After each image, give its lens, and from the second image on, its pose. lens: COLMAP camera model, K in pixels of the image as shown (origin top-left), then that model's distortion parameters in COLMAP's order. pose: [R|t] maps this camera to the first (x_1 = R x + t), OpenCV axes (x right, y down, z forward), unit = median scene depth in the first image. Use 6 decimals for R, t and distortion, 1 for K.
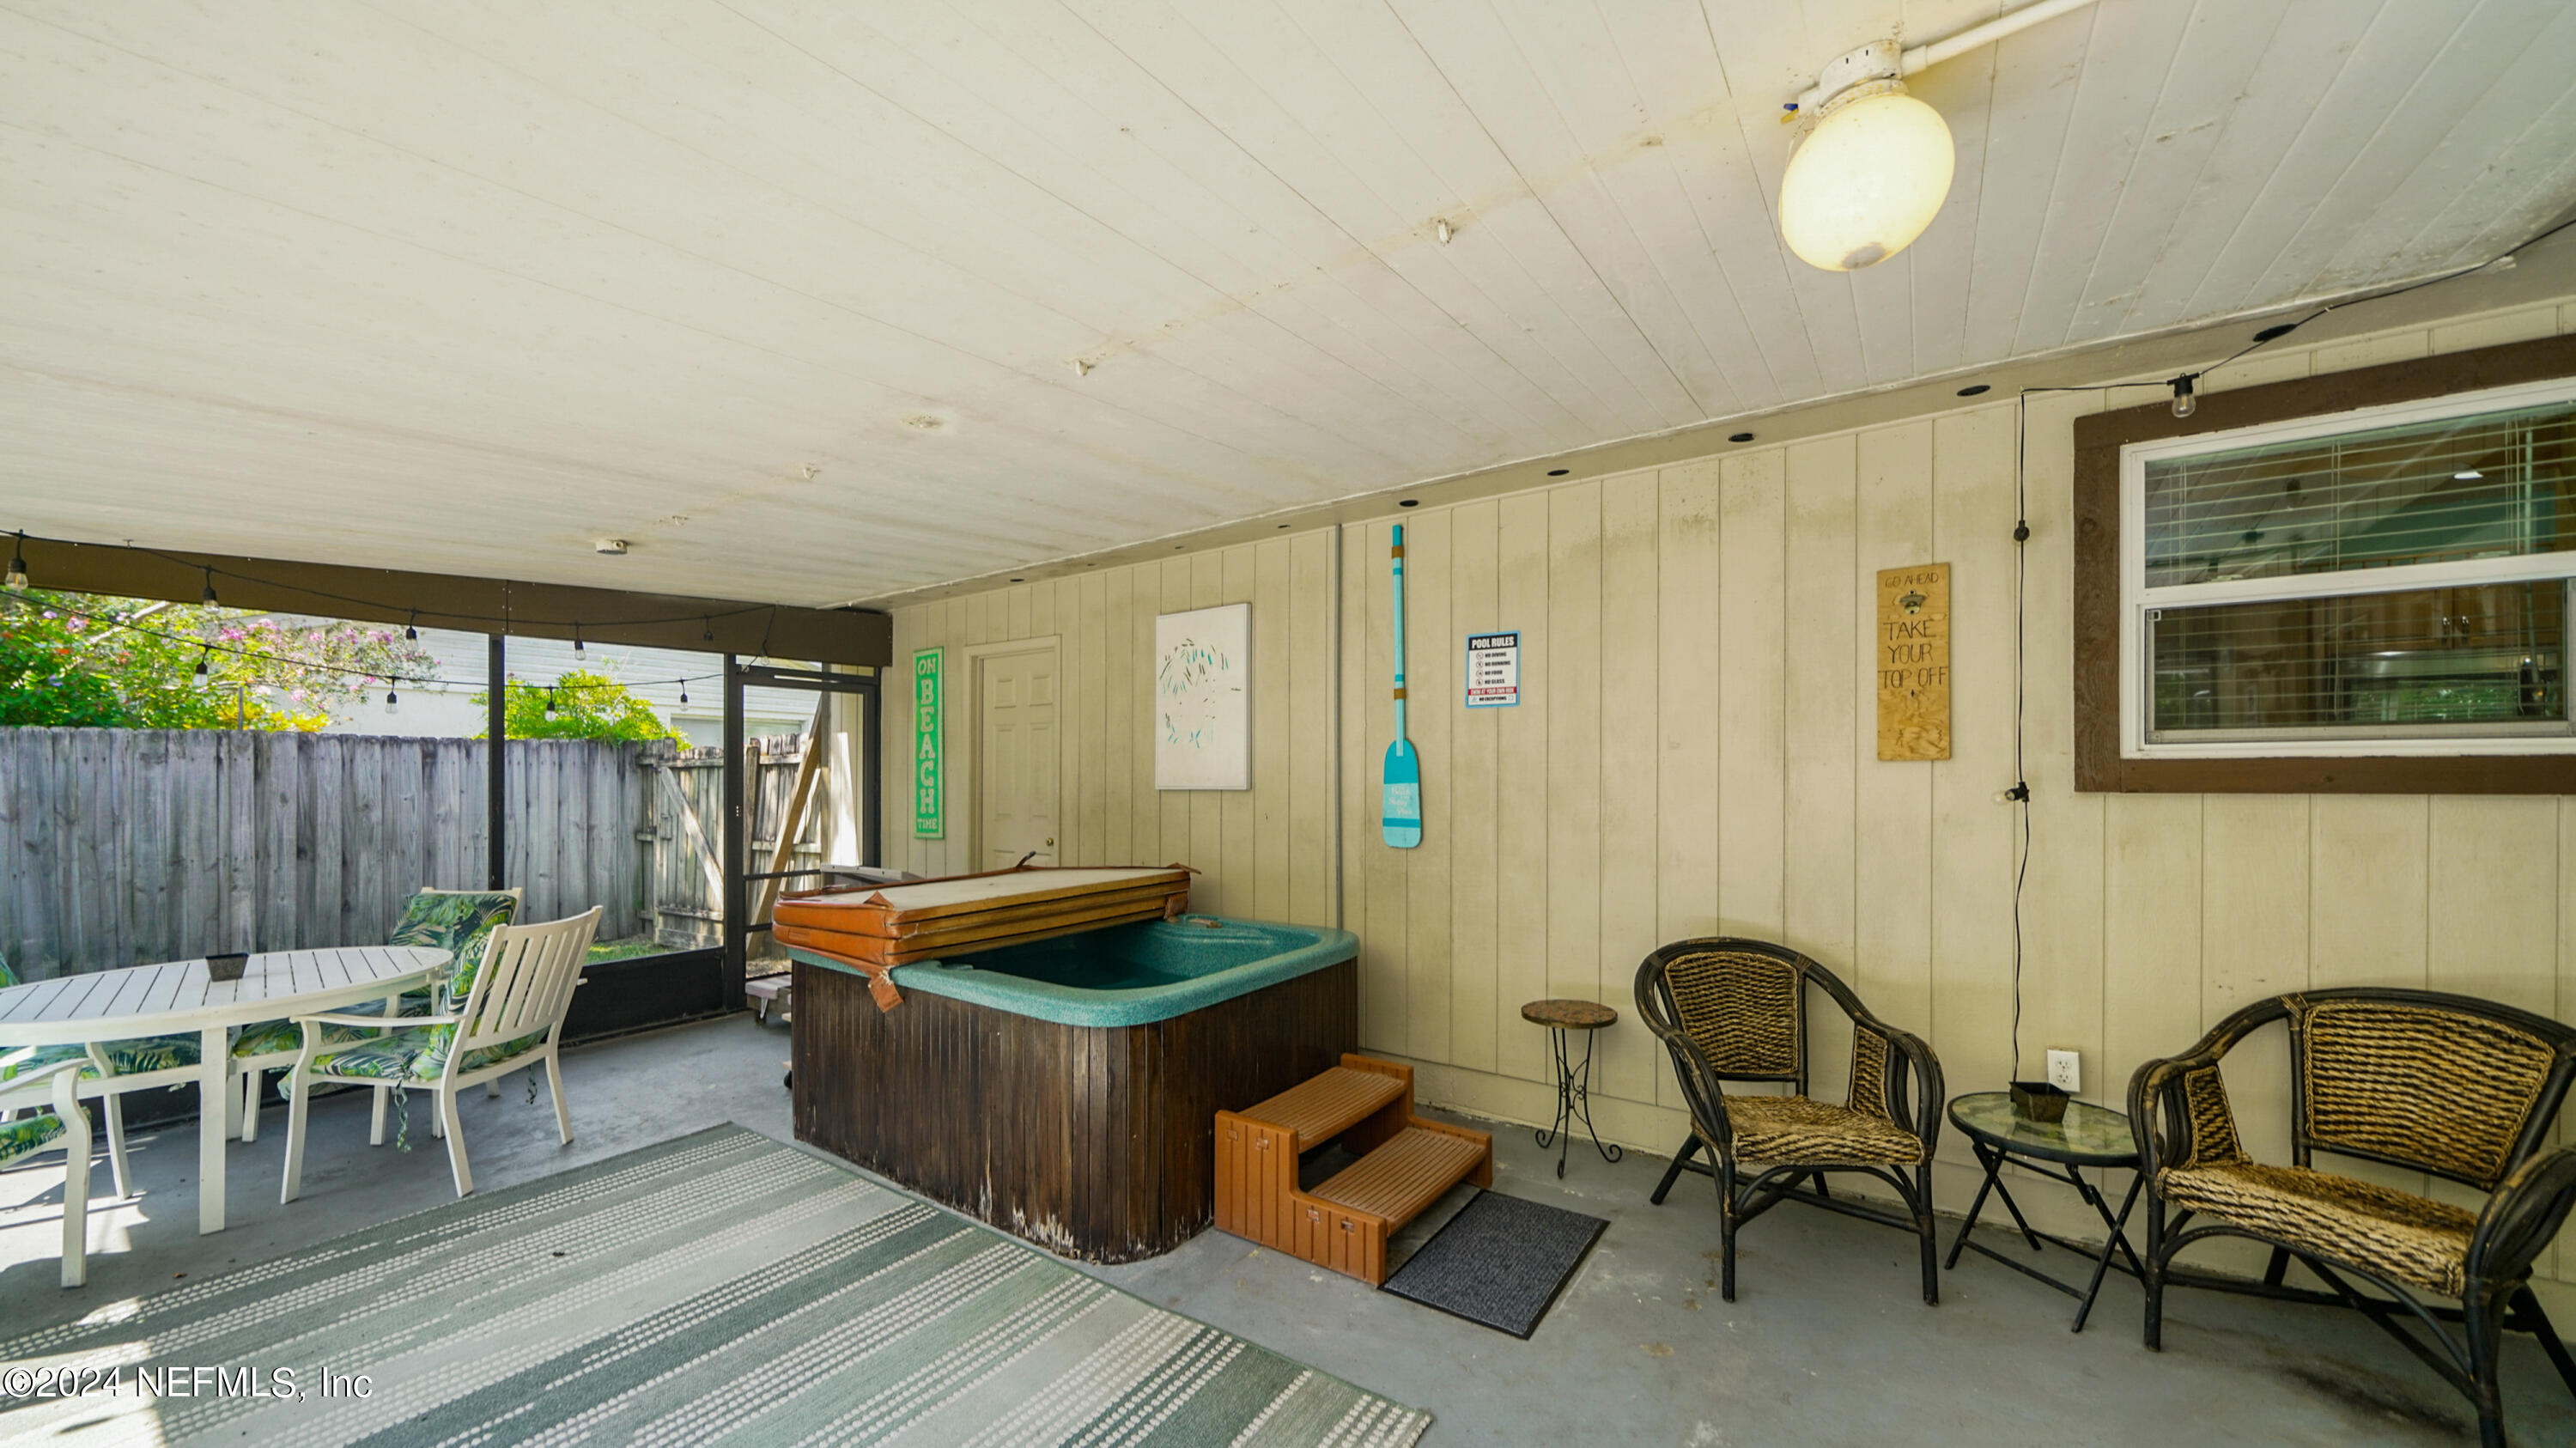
lens RADIAL K [[901.8, 0, 1275.0], [0, 901.8, 725.8], [0, 0, 1]] dist [-0.010950, 0.000332]
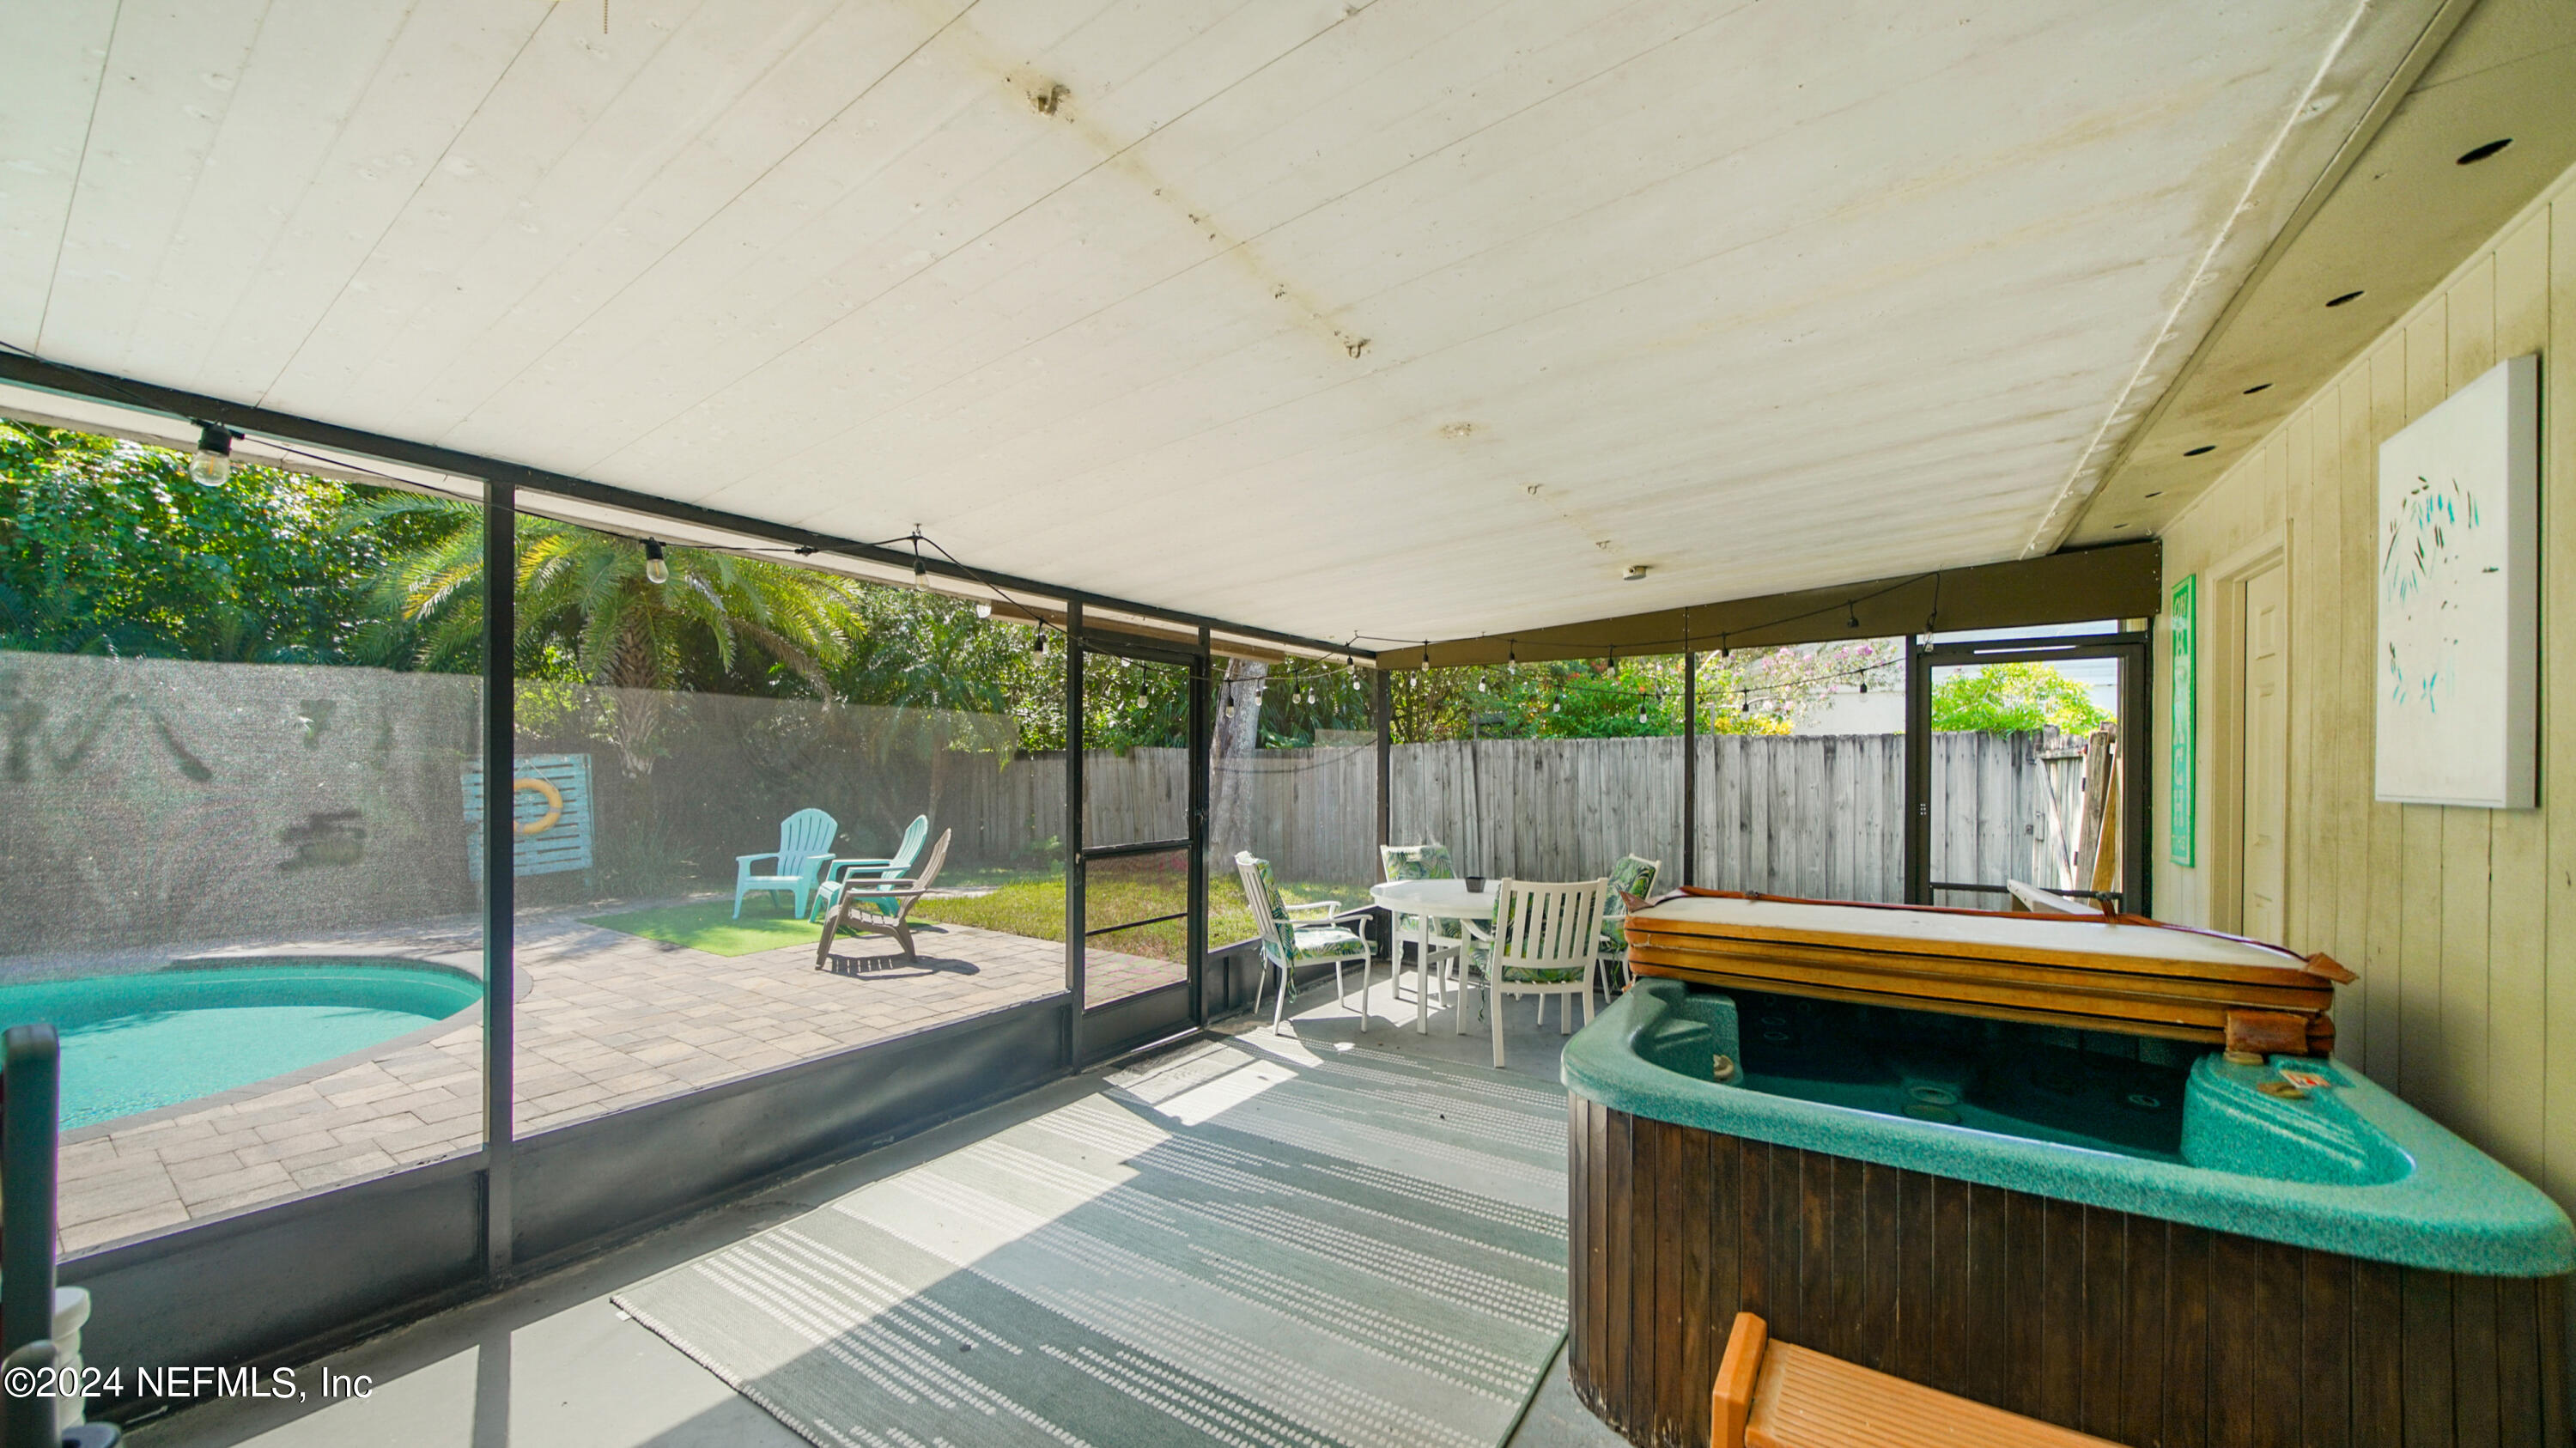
lens RADIAL K [[901.8, 0, 1275.0], [0, 901.8, 725.8], [0, 0, 1]] dist [-0.010950, 0.000332]
pose [[0.035860, -0.043026, -0.998430, 0.238378], [0.052669, 0.997766, -0.041106, 0.013340], [0.997968, -0.051112, 0.038046, 0.285534]]
